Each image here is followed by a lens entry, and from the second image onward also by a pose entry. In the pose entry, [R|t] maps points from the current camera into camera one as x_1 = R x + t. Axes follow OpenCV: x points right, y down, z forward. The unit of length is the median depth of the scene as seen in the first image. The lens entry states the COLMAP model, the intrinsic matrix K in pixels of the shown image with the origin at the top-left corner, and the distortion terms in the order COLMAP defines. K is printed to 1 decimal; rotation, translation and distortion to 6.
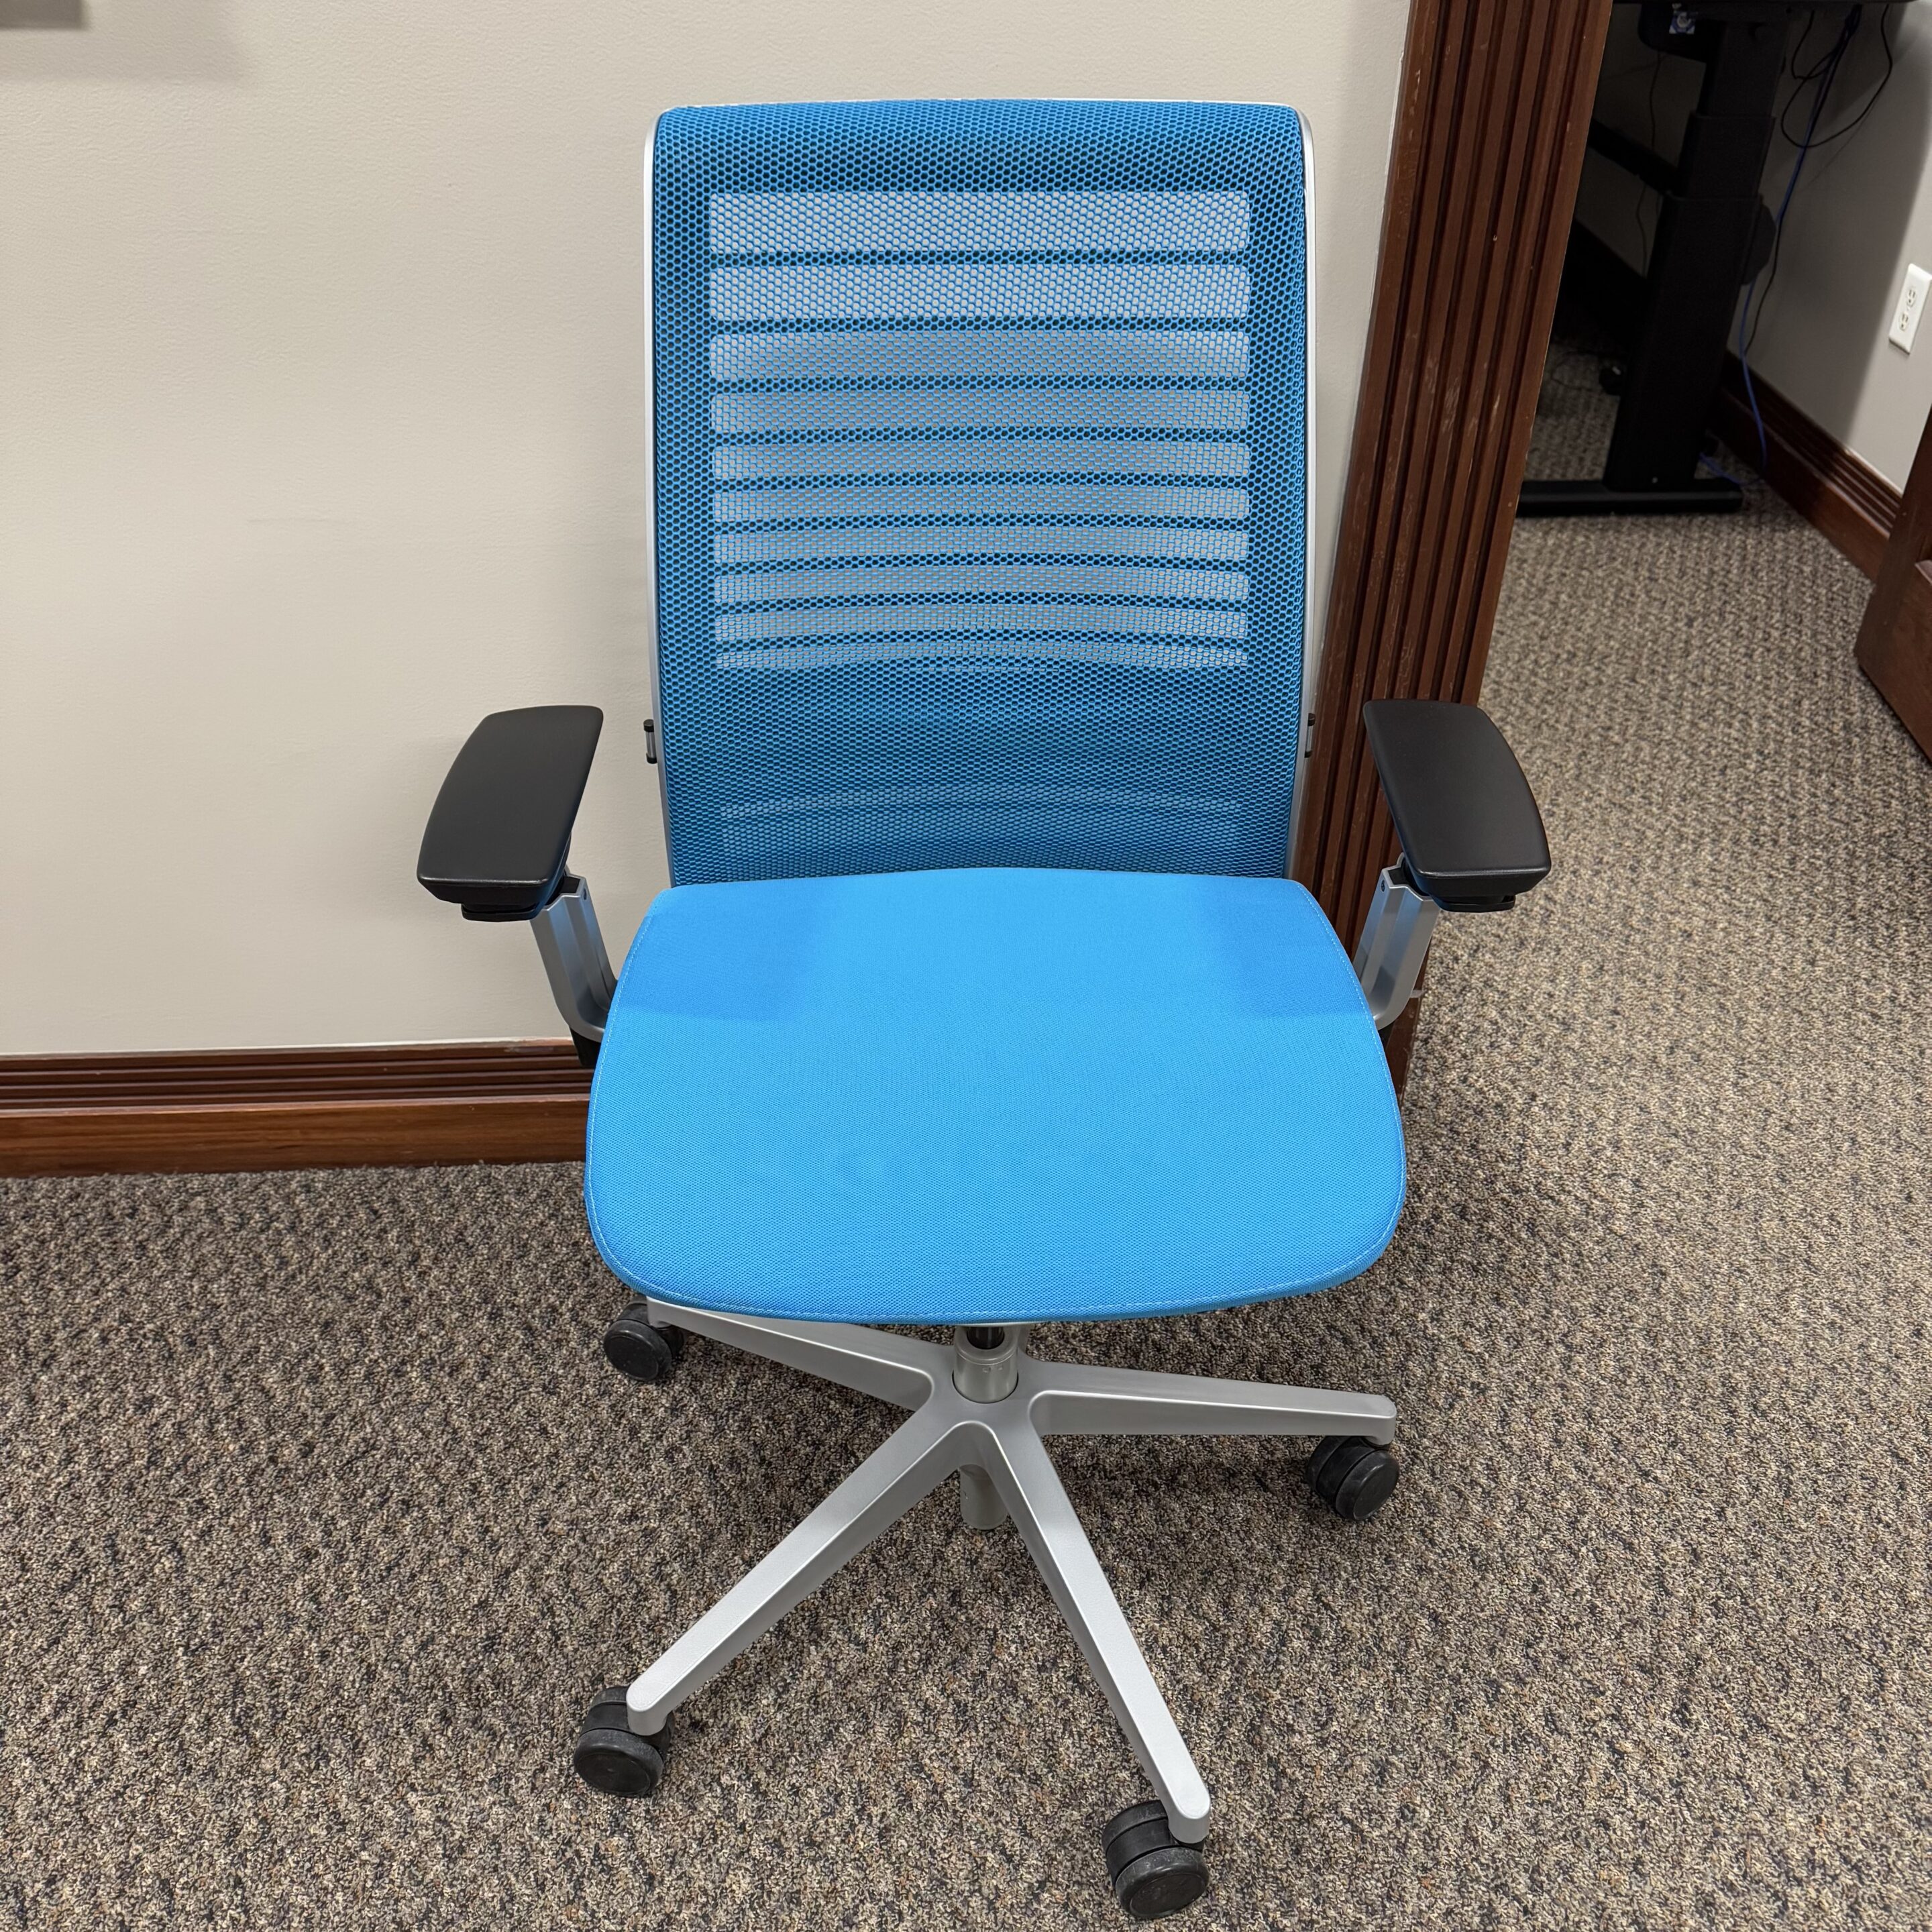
lens RADIAL K [[1839.3, 0, 968.8], [0, 1839.3, 945.4], [0, 0, 1]] dist [0.003428, 0.000000]
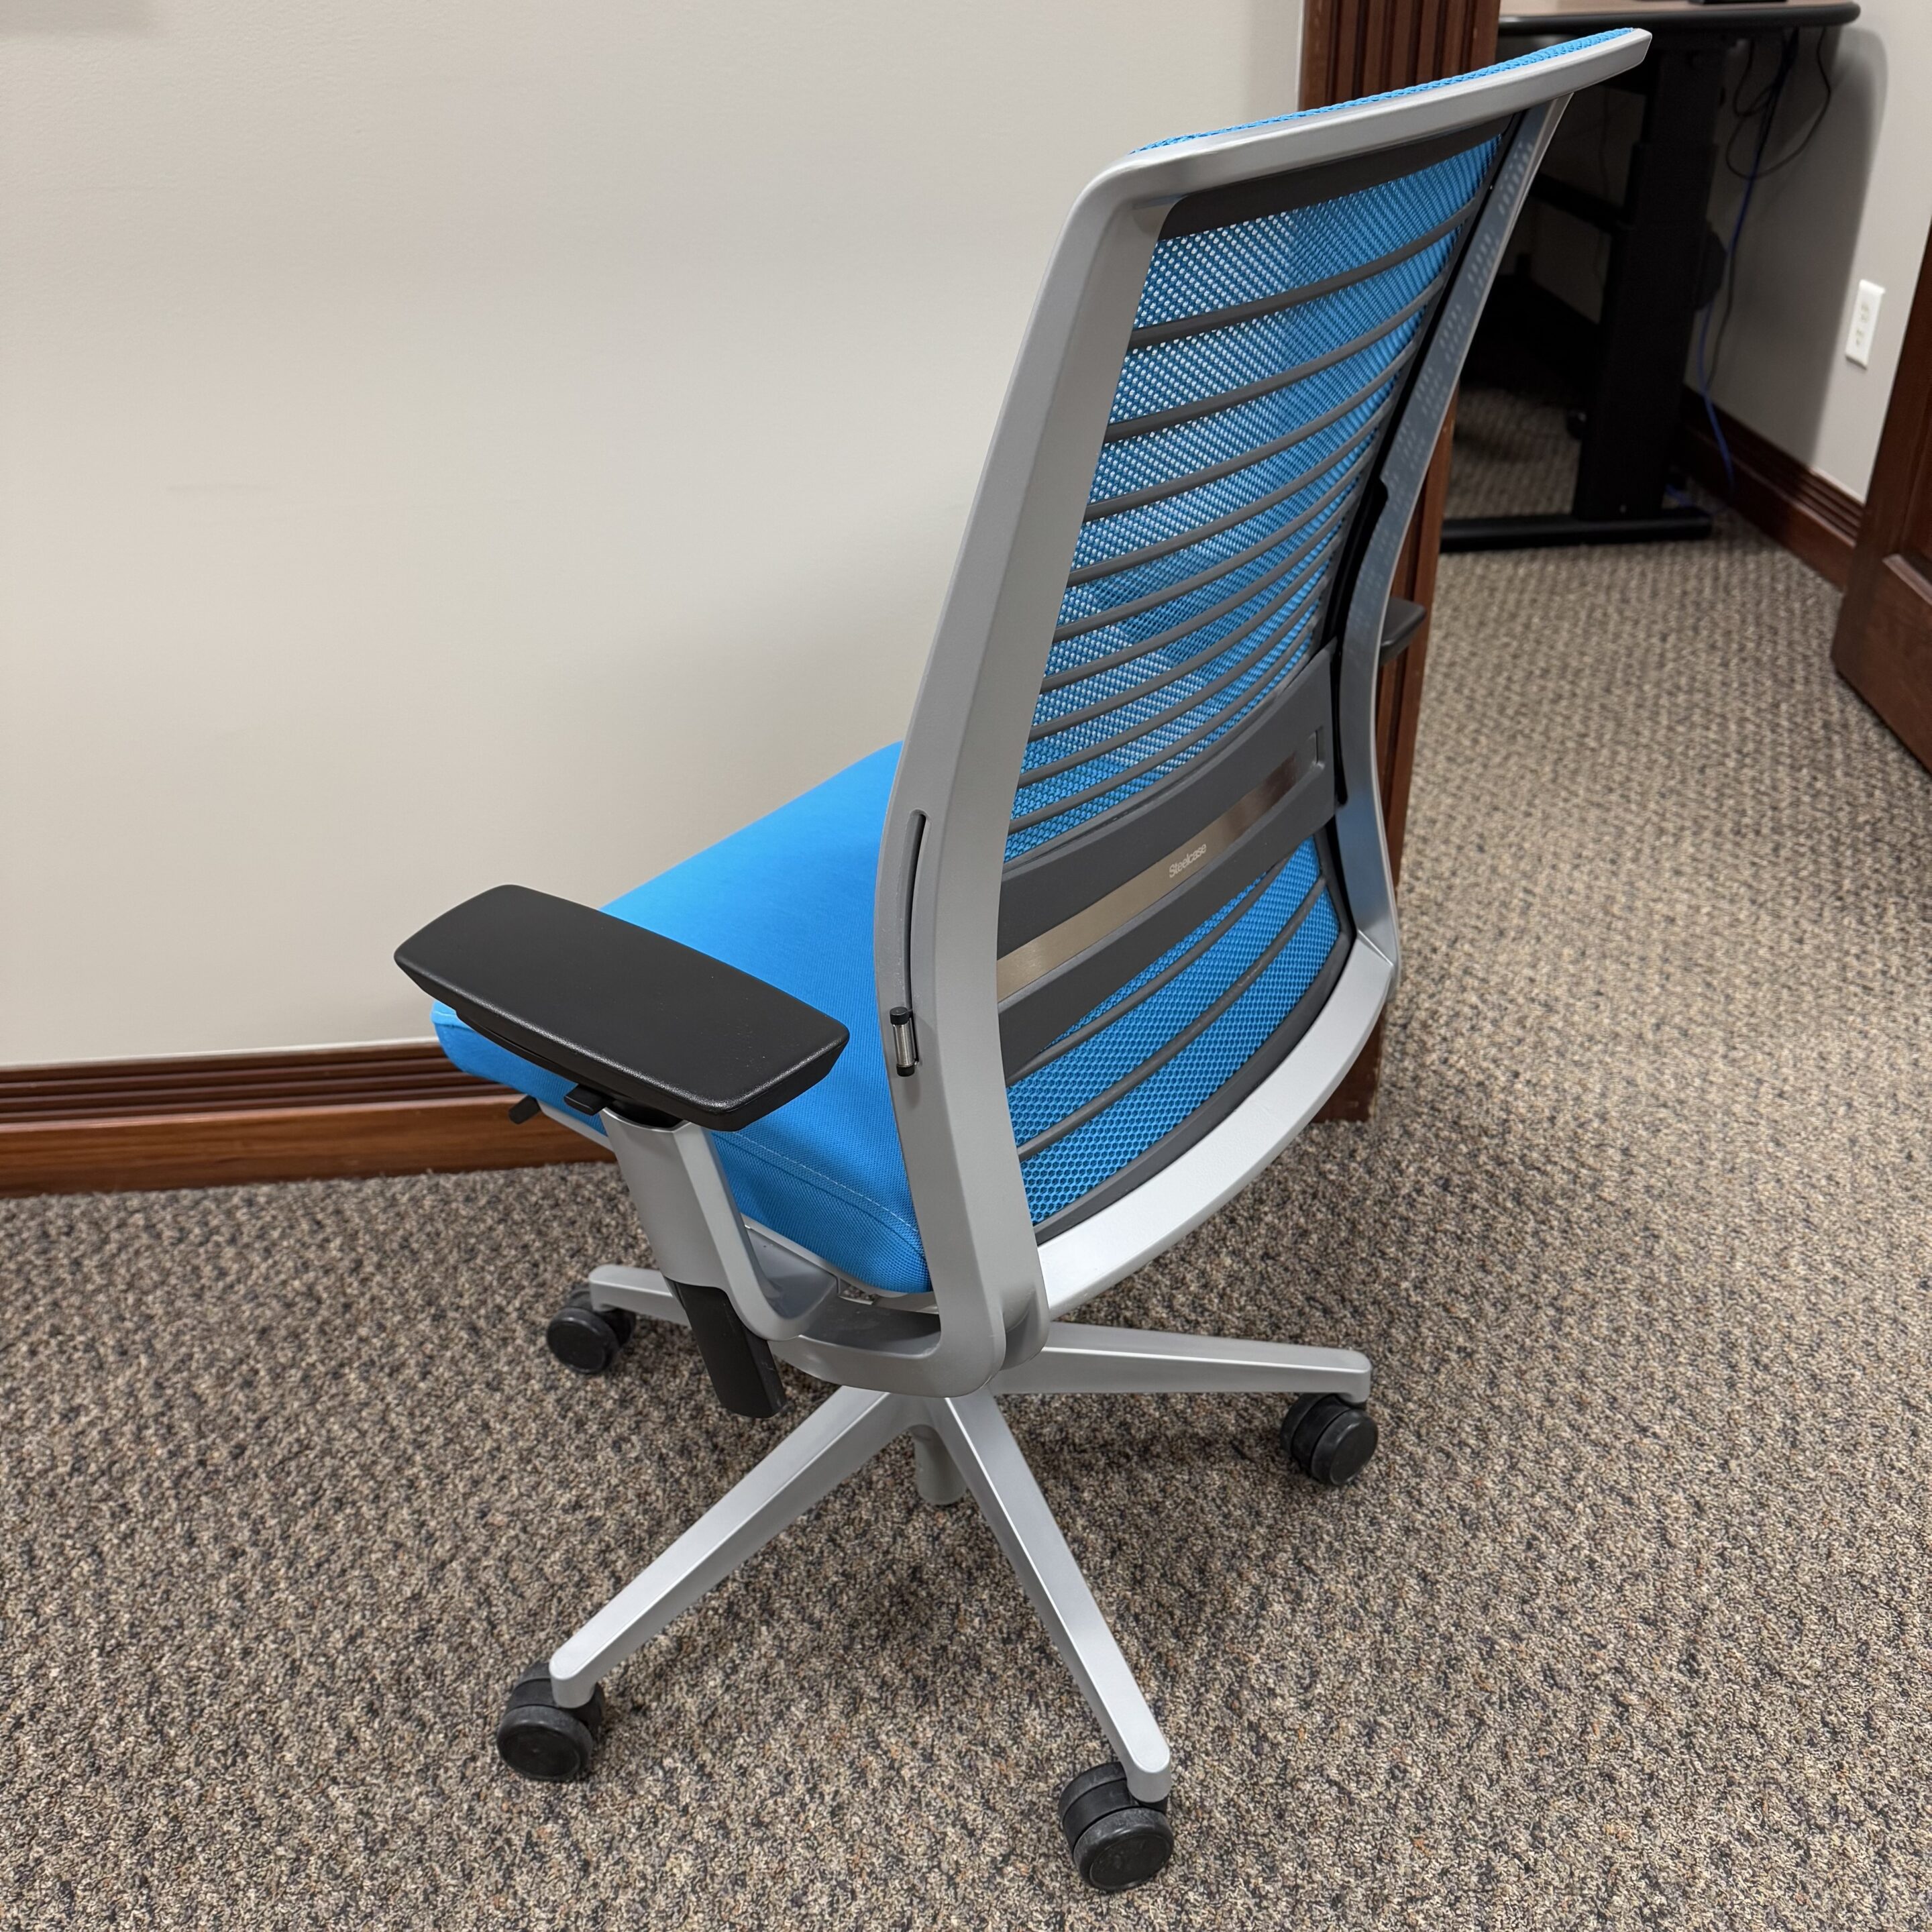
lens RADIAL K [[1839.3, 0, 978.5], [0, 1839.3, 969.8], [0, 0, 1]] dist [0.003428, 0.000000]
pose [[0.999391, -0.034365, -0.005976, 0.040706], [0.033859, 0.996931, -0.070579, 0.111090], [0.008383, 0.070334, 0.997488, 0.035346]]
